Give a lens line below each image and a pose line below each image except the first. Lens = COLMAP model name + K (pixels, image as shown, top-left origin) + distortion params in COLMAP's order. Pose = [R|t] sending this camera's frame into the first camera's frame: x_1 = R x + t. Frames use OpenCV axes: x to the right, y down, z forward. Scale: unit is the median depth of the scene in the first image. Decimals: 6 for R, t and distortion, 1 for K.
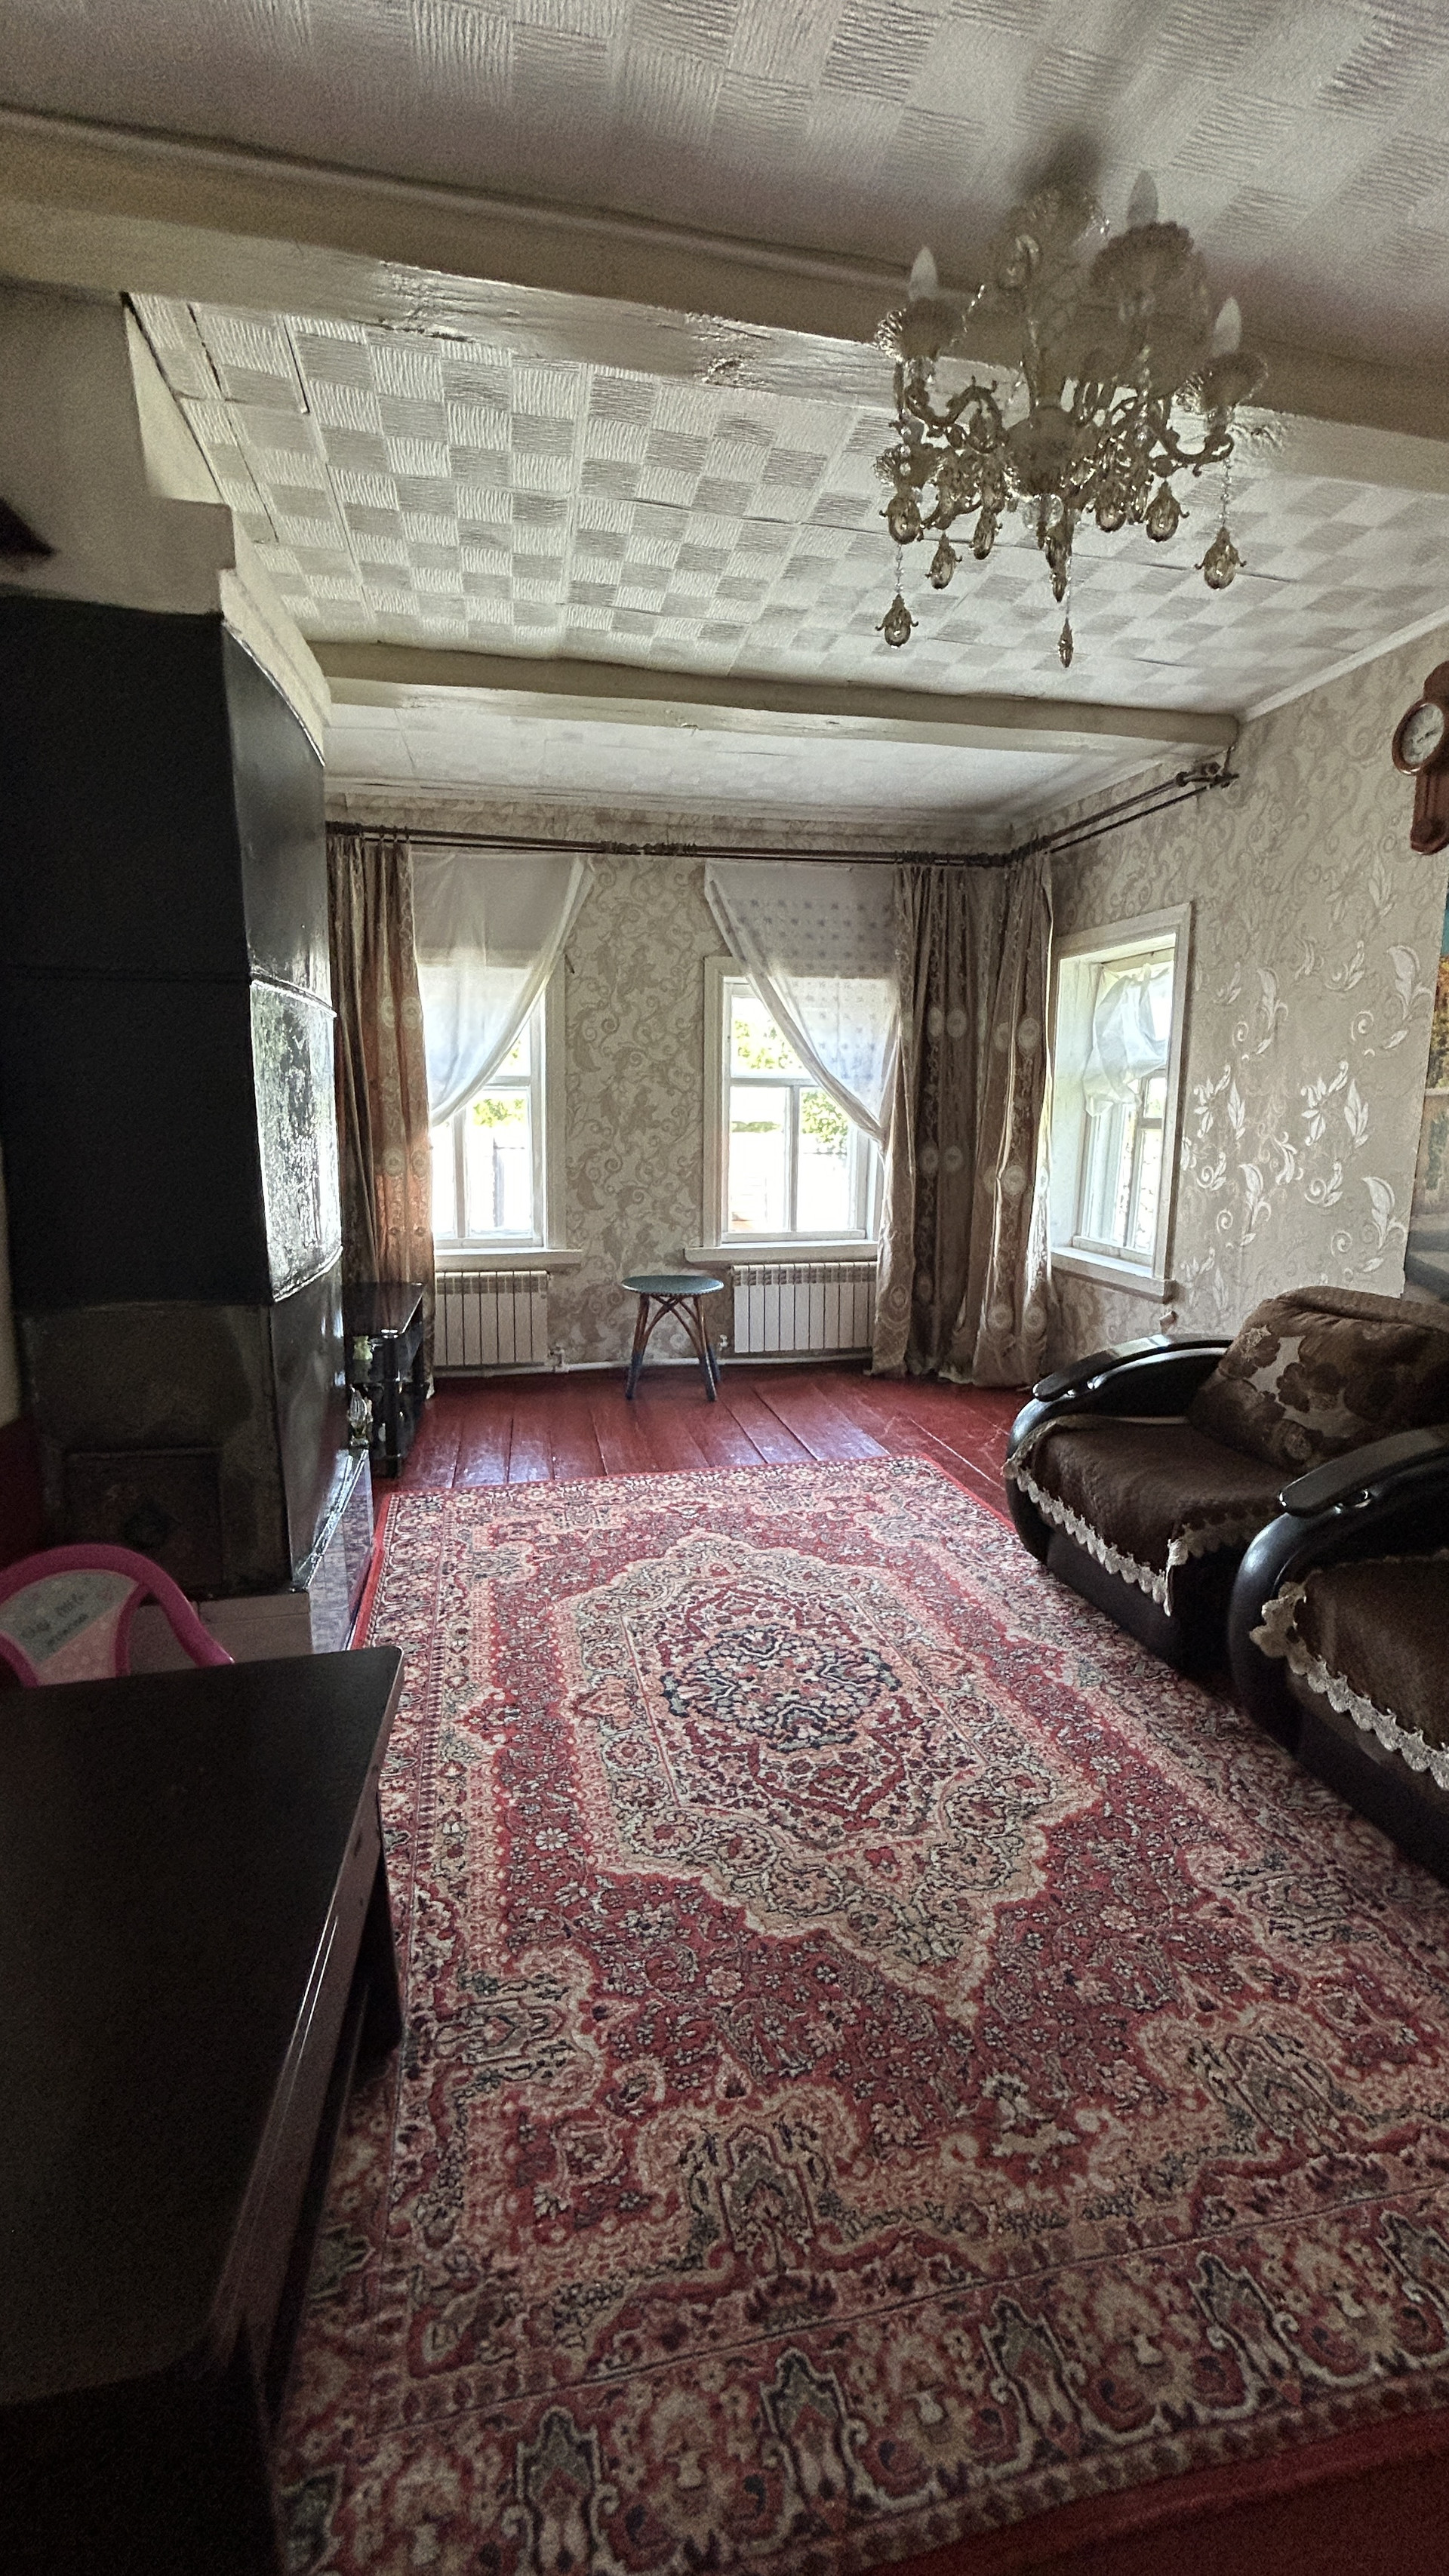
lens RADIAL K [[1070.5, 0, 733.9], [0, 1070.5, 1291.5], [0, 0, 1]] dist [-0.001922, 0.000010]
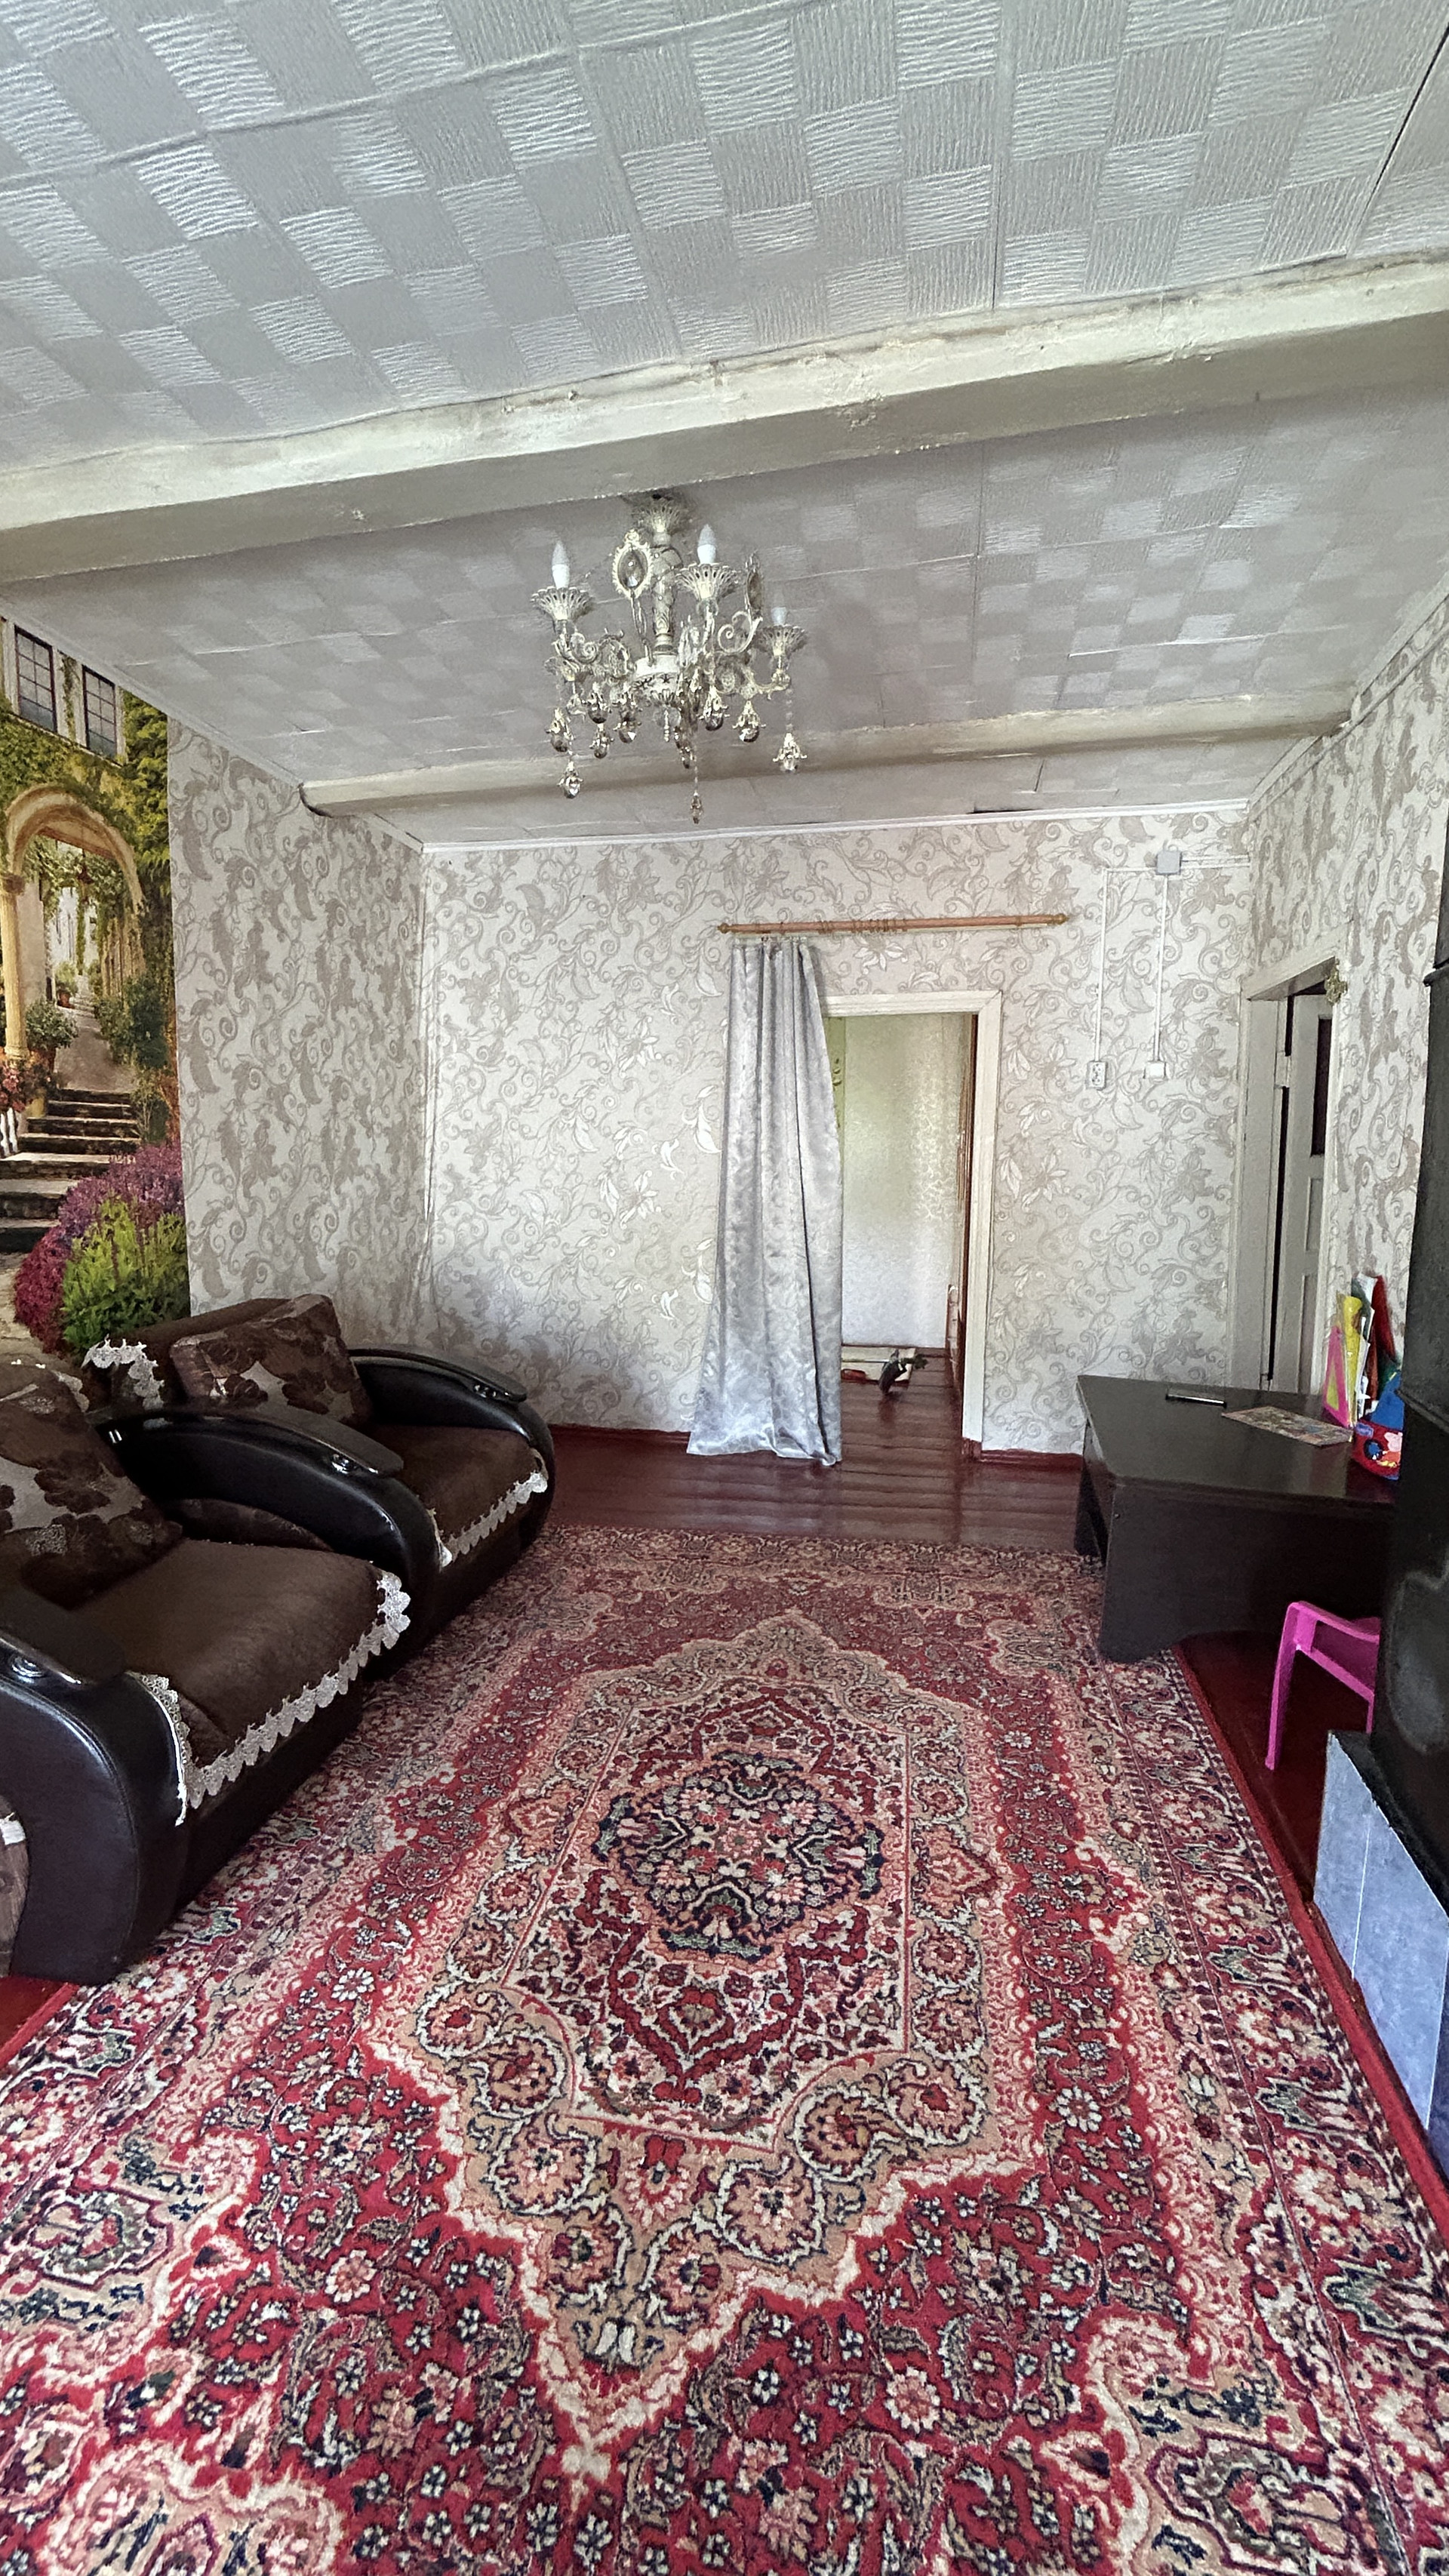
lens RADIAL K [[1070.5, 0, 717.2], [0, 1070.5, 1284.6], [0, 0, 1]] dist [-0.001922, 0.000010]
pose [[-0.915907, -0.054229, 0.397710, -0.253487], [0.068236, 0.955373, 0.287413, -0.288422], [-0.395548, 0.290382, -0.871332, 1.654398]]
